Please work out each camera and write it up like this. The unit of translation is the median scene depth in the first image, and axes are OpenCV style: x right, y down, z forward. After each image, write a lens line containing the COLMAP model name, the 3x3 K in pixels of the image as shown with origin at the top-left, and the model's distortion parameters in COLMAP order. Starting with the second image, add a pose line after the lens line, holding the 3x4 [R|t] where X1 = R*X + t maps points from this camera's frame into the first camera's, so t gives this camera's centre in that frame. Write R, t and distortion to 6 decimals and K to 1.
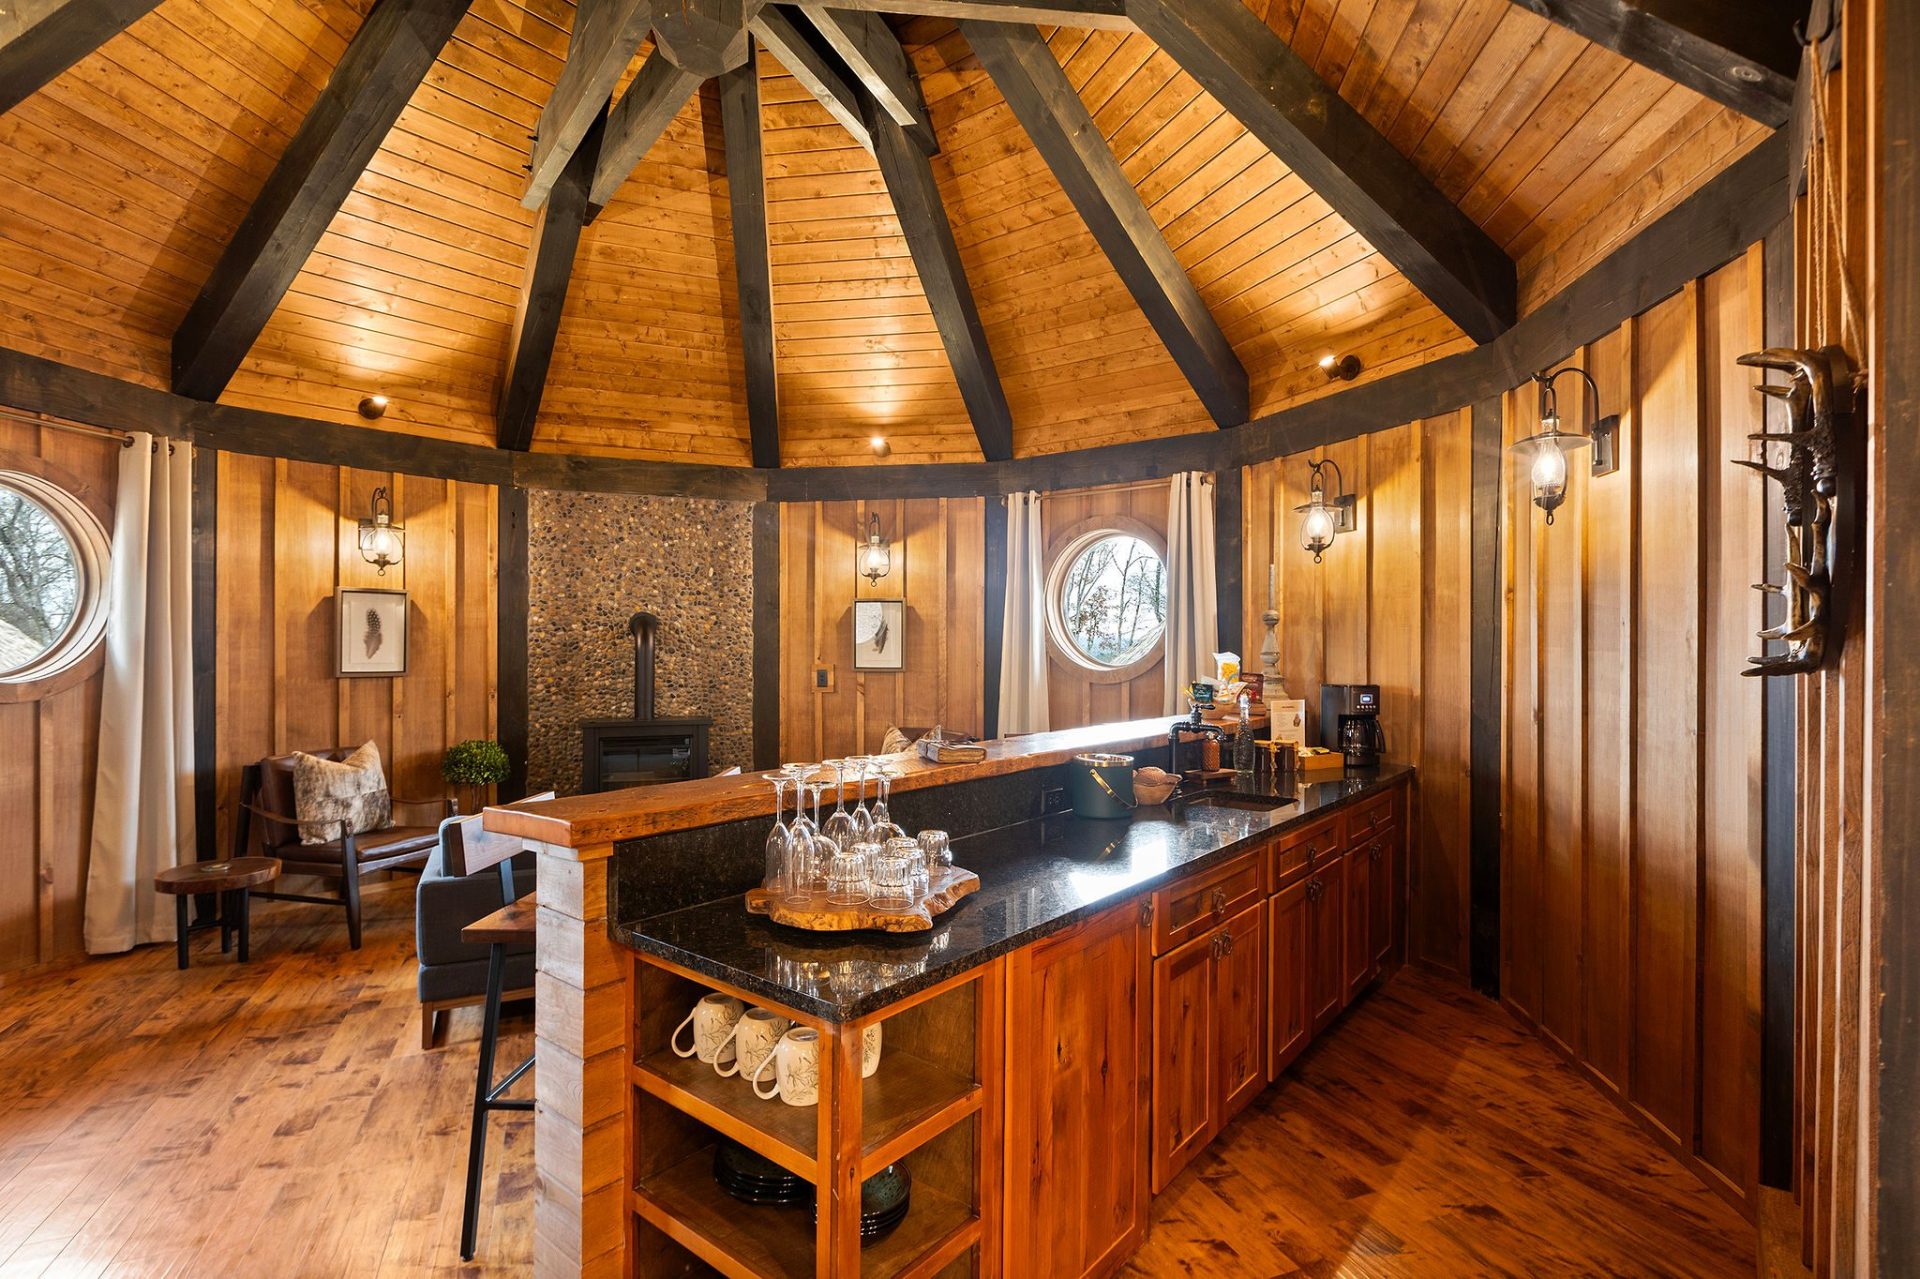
lens RADIAL K [[929.6, 0, 944.6], [0, 929.6, 644.0], [0, 0, 1]] dist [-0.003879, -0.001465]
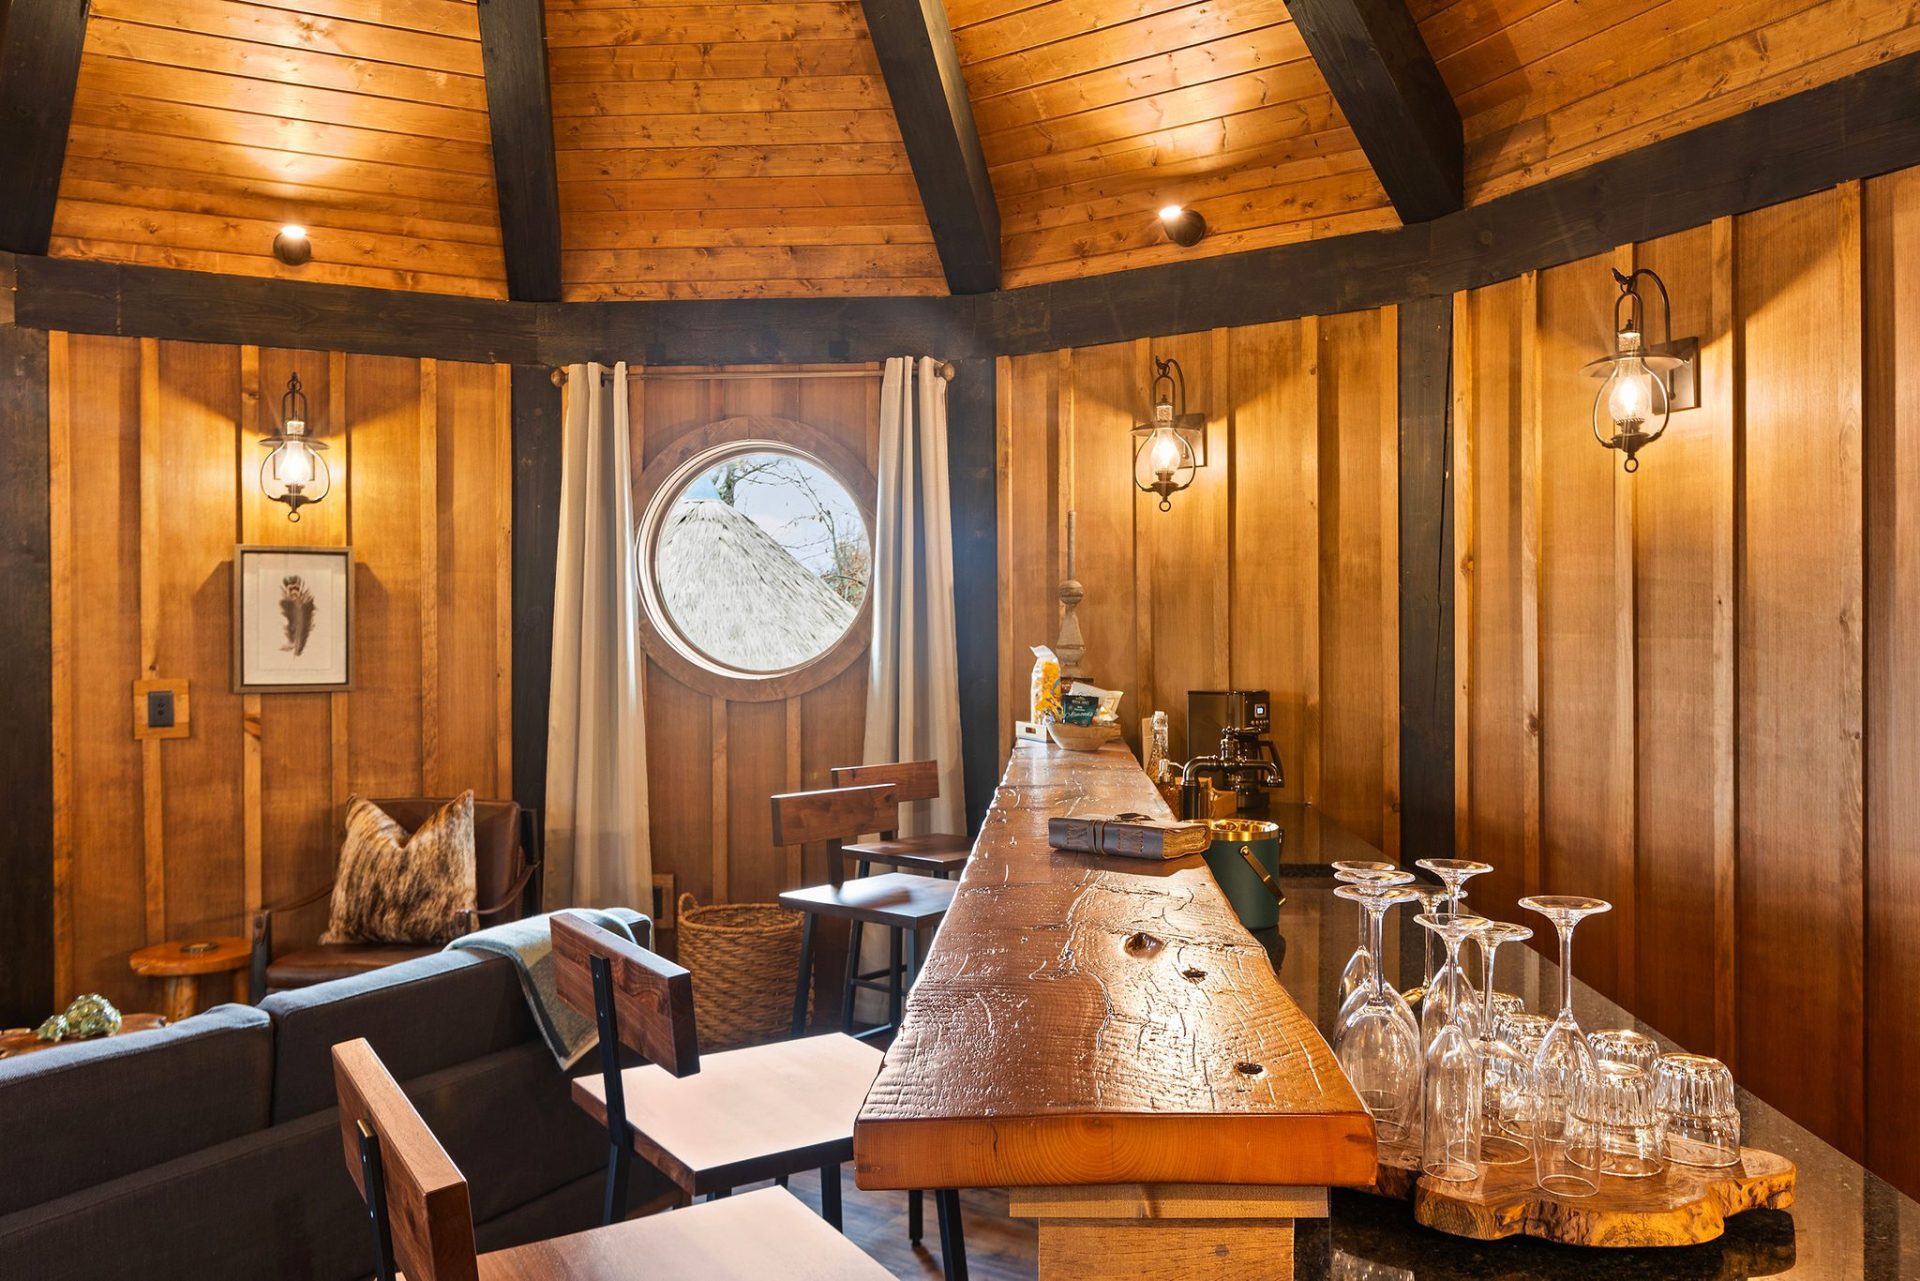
lens RADIAL K [[1437.3, 0, 953.8], [0, 1437.3, 641.0], [0, 0, 1]] dist [0.003453, -0.003126]
pose [[0.821888, -0.007171, 0.569604, -0.254493], [0.005414, 0.999974, 0.004776, 0.000678], [-0.569623, -0.000842, 0.821905, 0.185772]]
